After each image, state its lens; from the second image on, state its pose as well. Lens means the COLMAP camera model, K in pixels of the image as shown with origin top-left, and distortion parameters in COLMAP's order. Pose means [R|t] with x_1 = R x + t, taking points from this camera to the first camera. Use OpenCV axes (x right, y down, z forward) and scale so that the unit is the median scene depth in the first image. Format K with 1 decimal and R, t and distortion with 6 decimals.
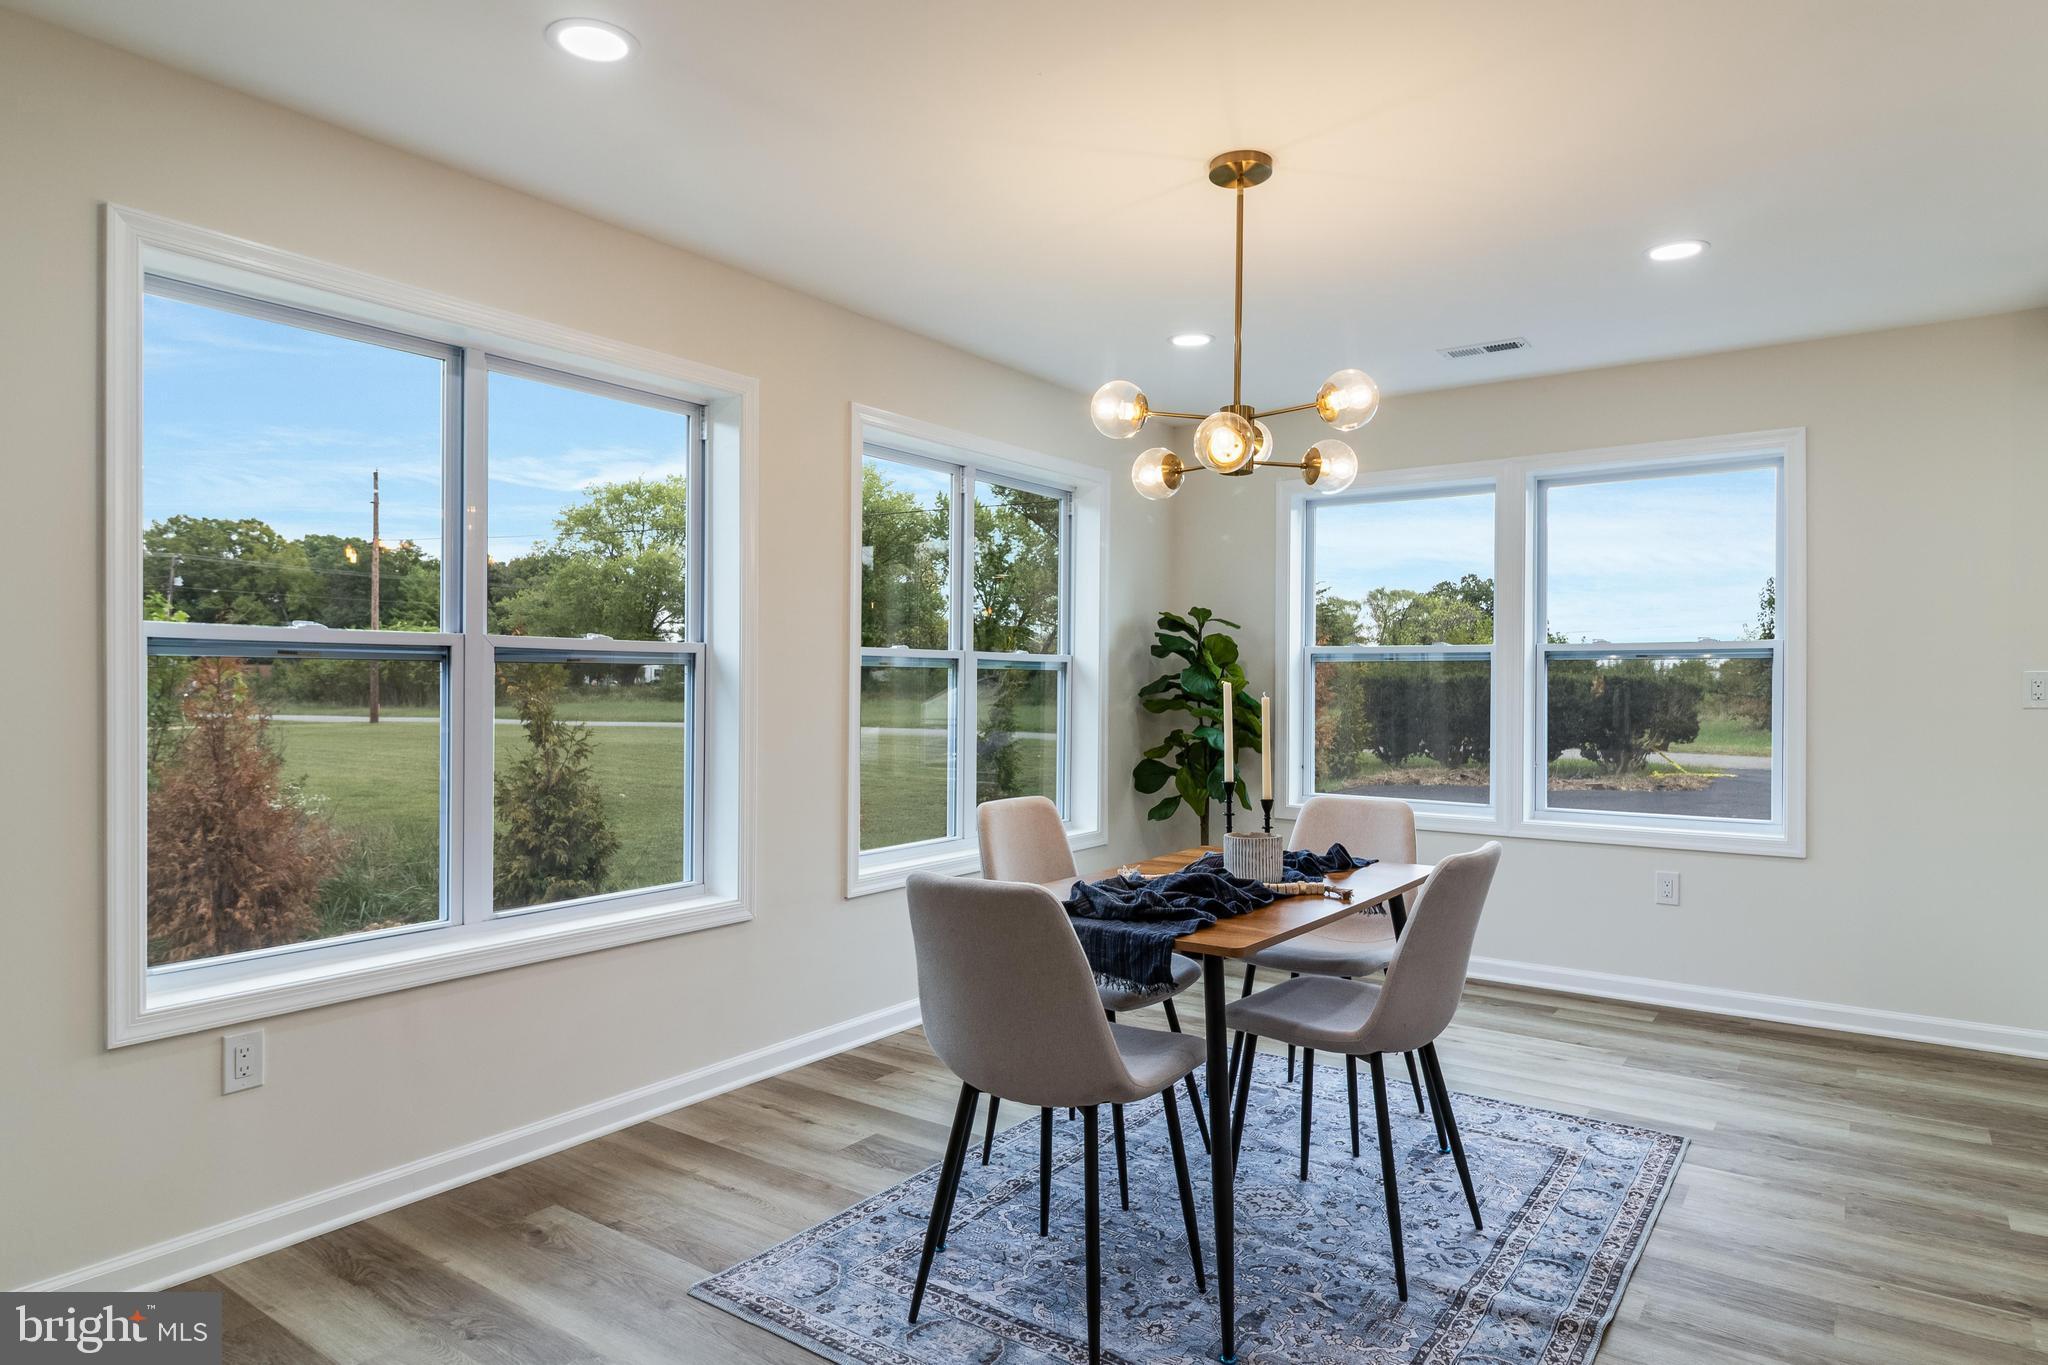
lens RADIAL K [[1190.3, 0, 1016.9], [0, 1190.3, 687.3], [0, 0, 1]] dist [0.000049, 0.000761]
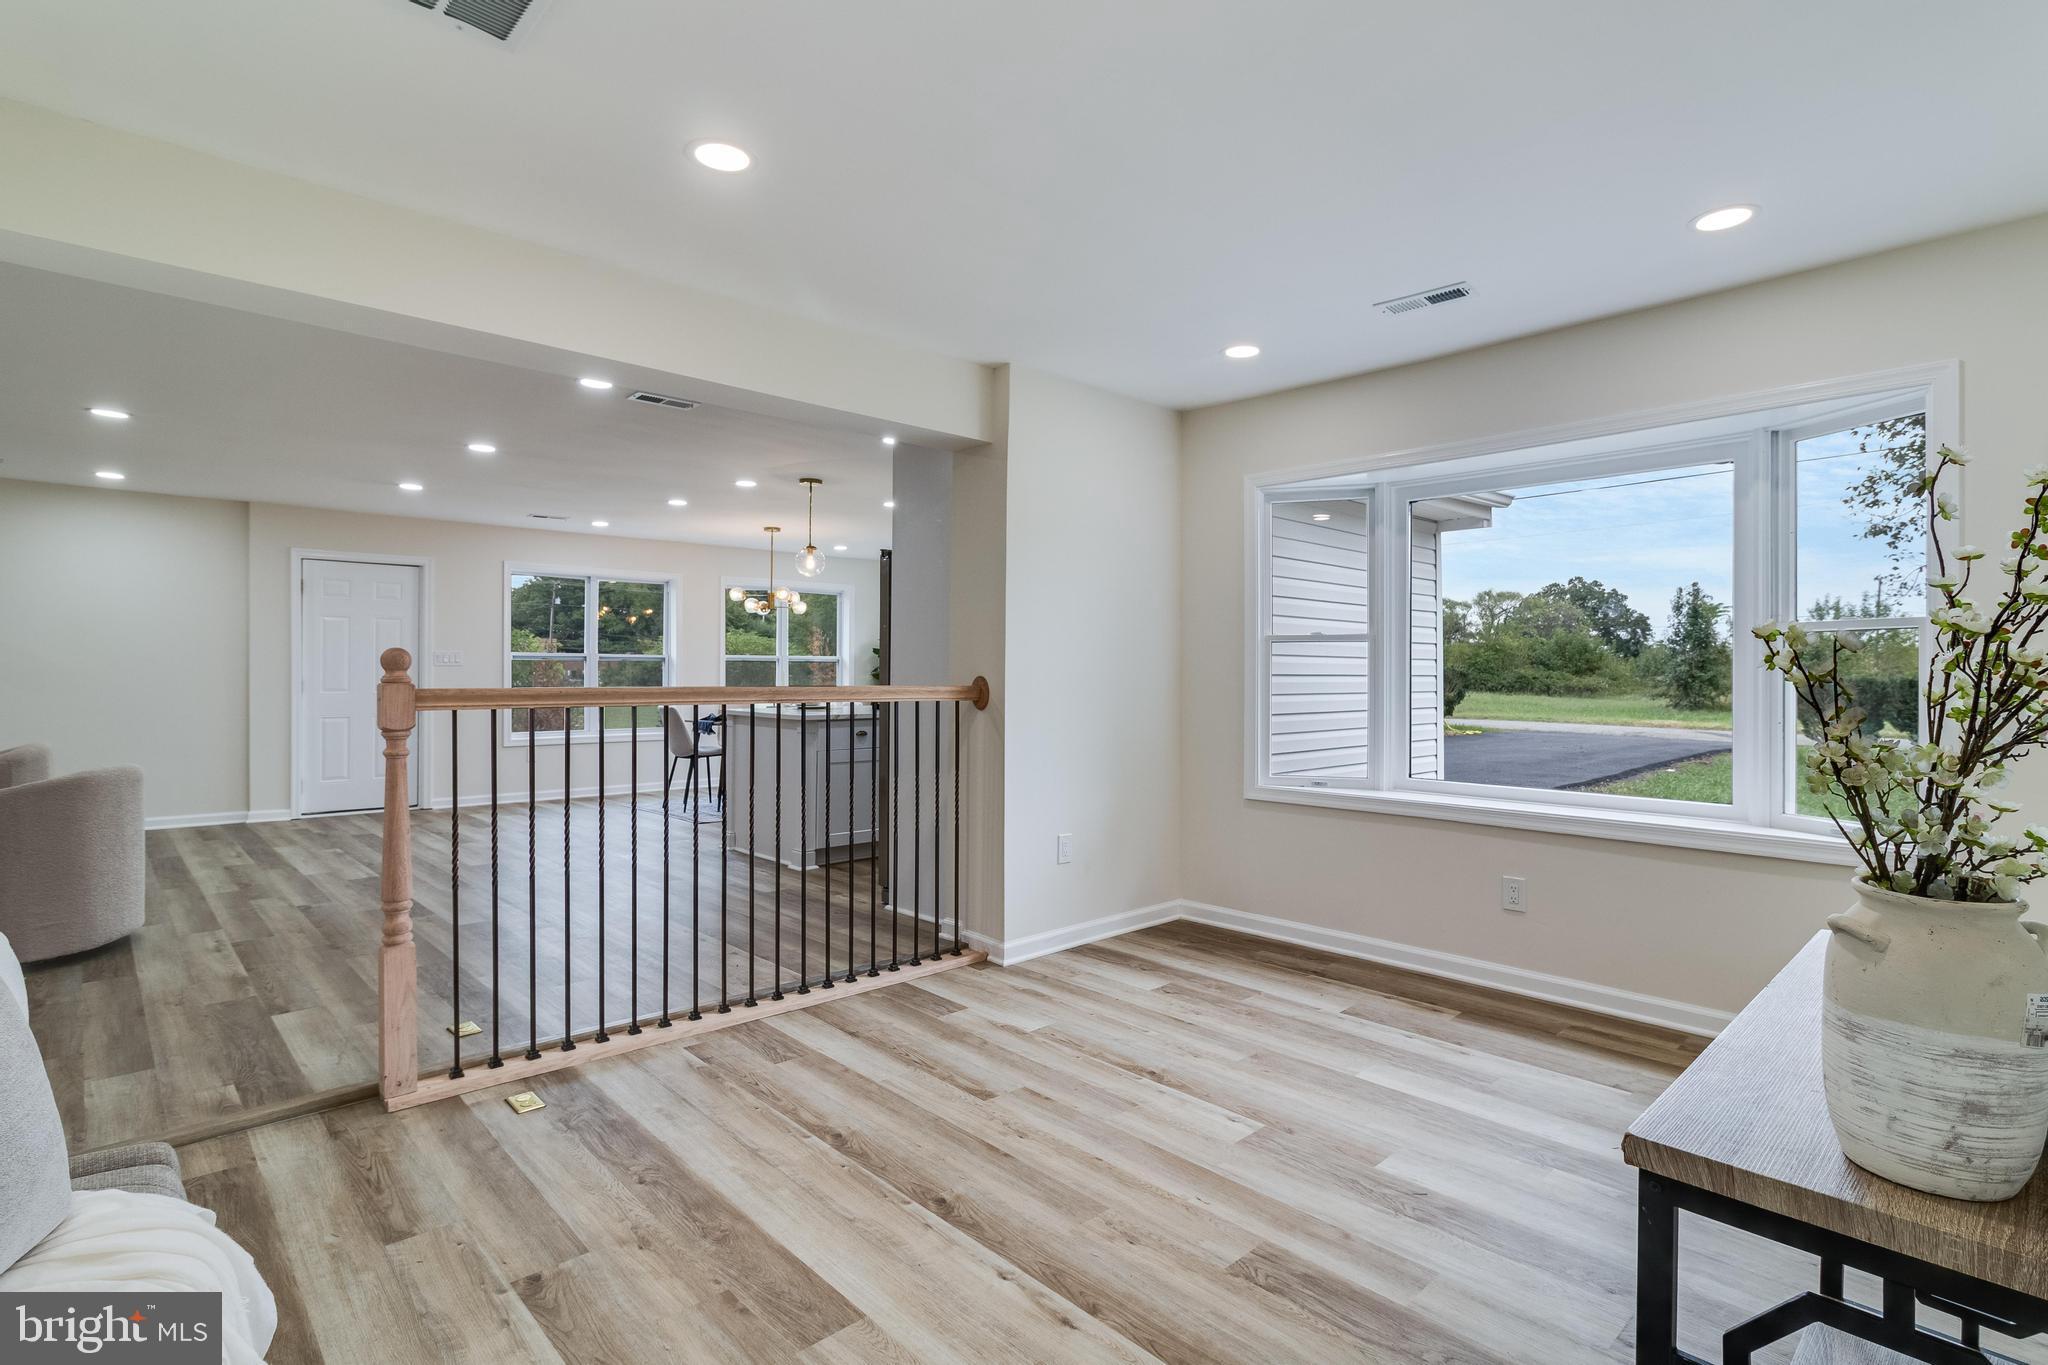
lens RADIAL K [[993.0, 0, 1024.0], [0, 993.0, 682.5], [0, 0, 1]] dist [0.004688, 0.000006]
pose [[0.983959, 0.001761, -0.178384, 1.011734], [-0.000582, 0.999978, 0.006665, 0.017161], [0.178391, -0.006454, 0.983938, -1.289733]]
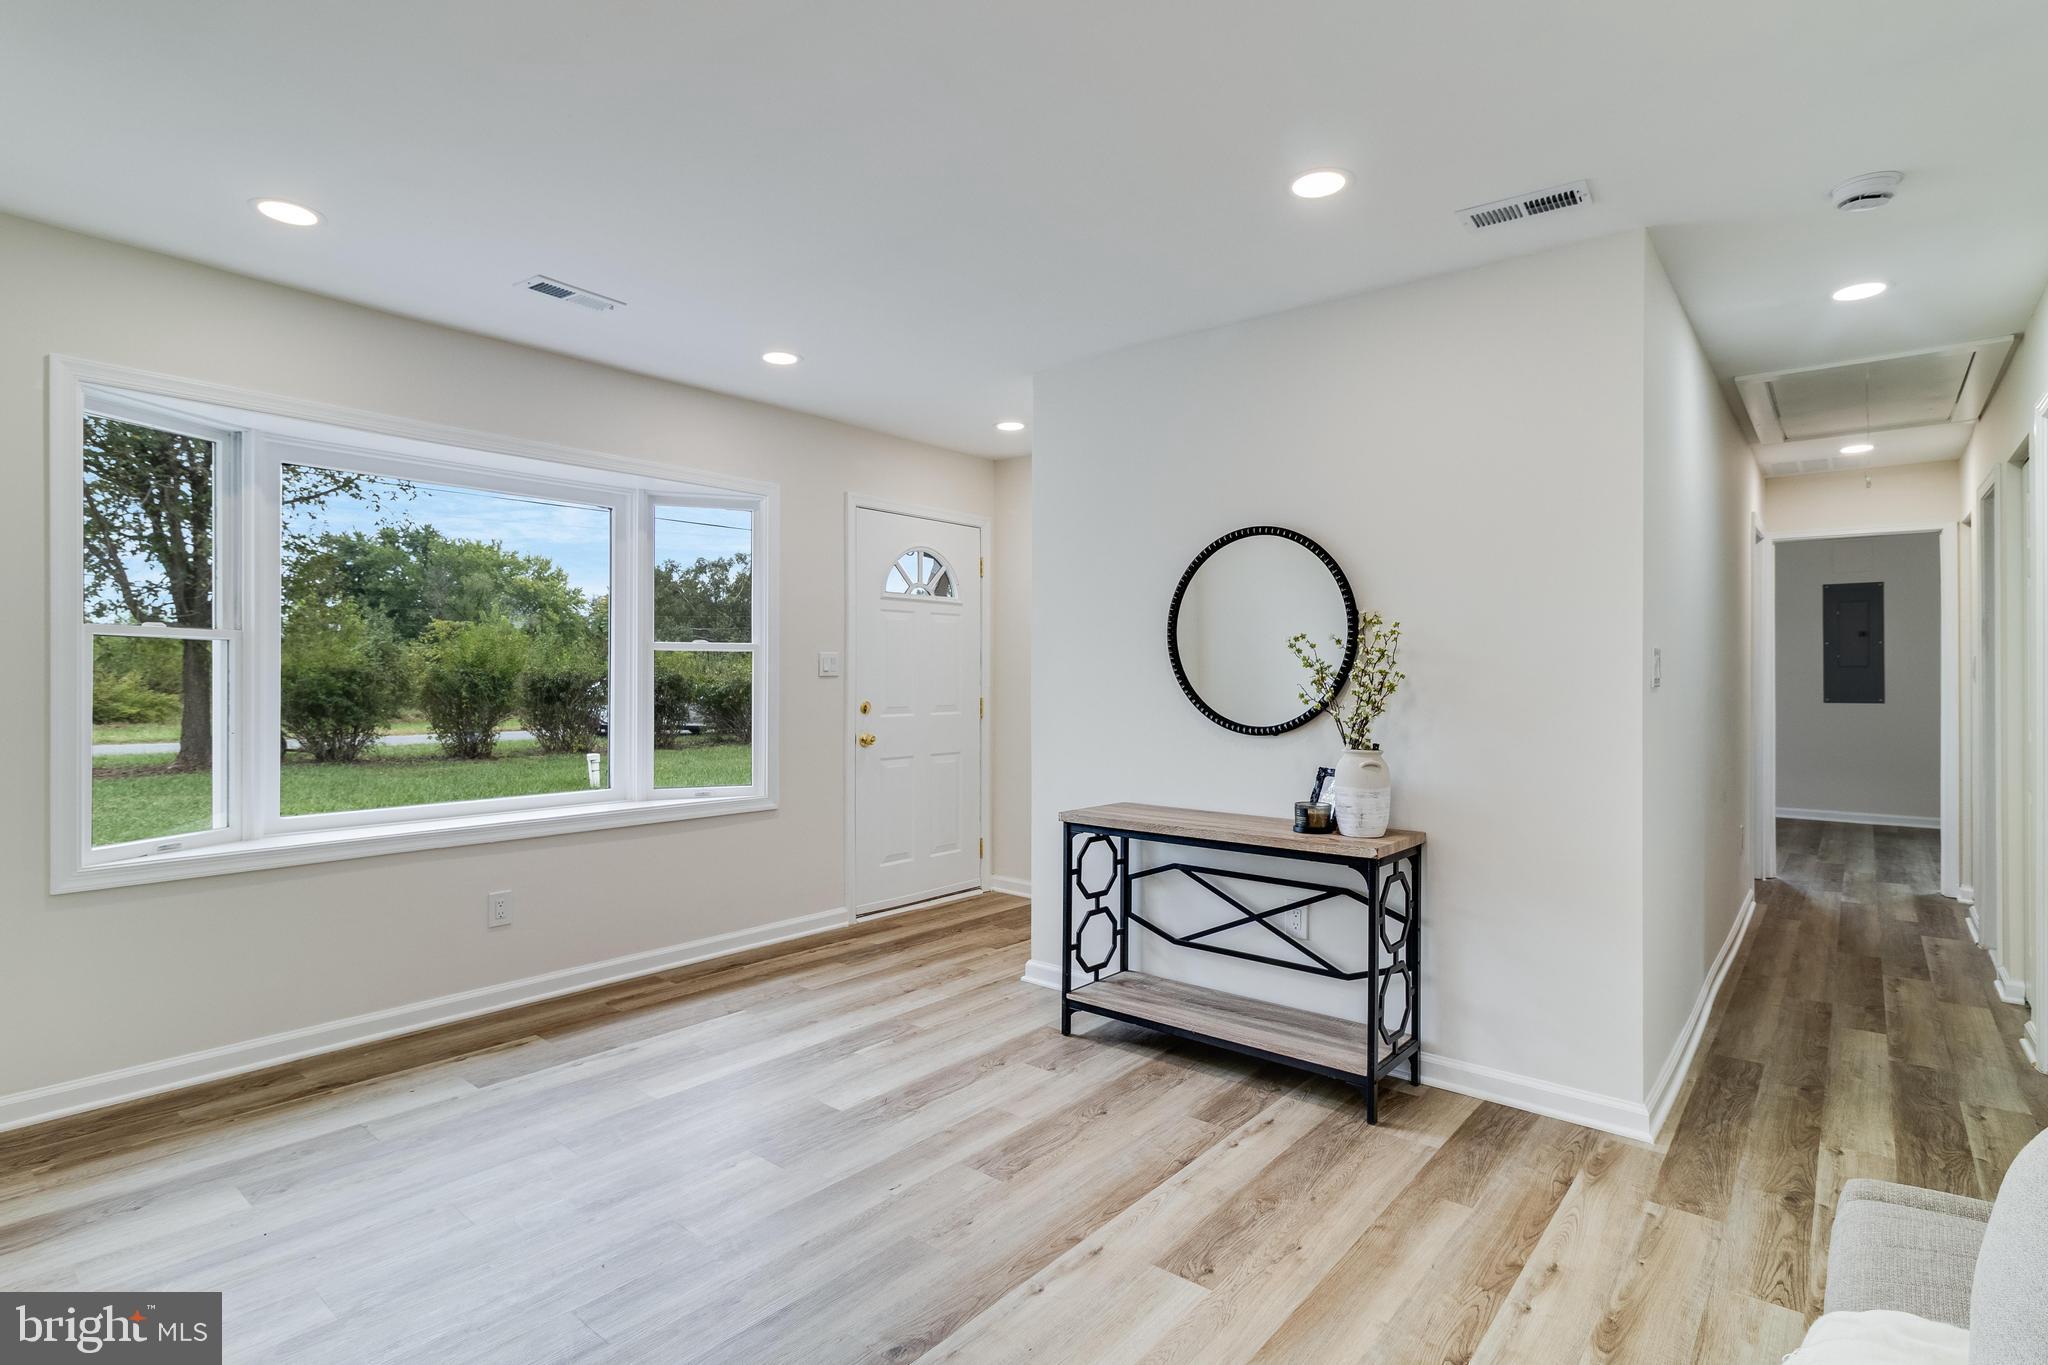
lens RADIAL K [[1011.5, 0, 1031.9], [0, 1011.5, 662.1], [0, 0, 1]] dist [0.002189, -0.001242]
pose [[0.056087, 0.012882, 0.998343, 0.449729], [0.000833, 0.999916, -0.012949, 0.010025], [-0.998426, 0.001558, 0.056071, -0.864802]]
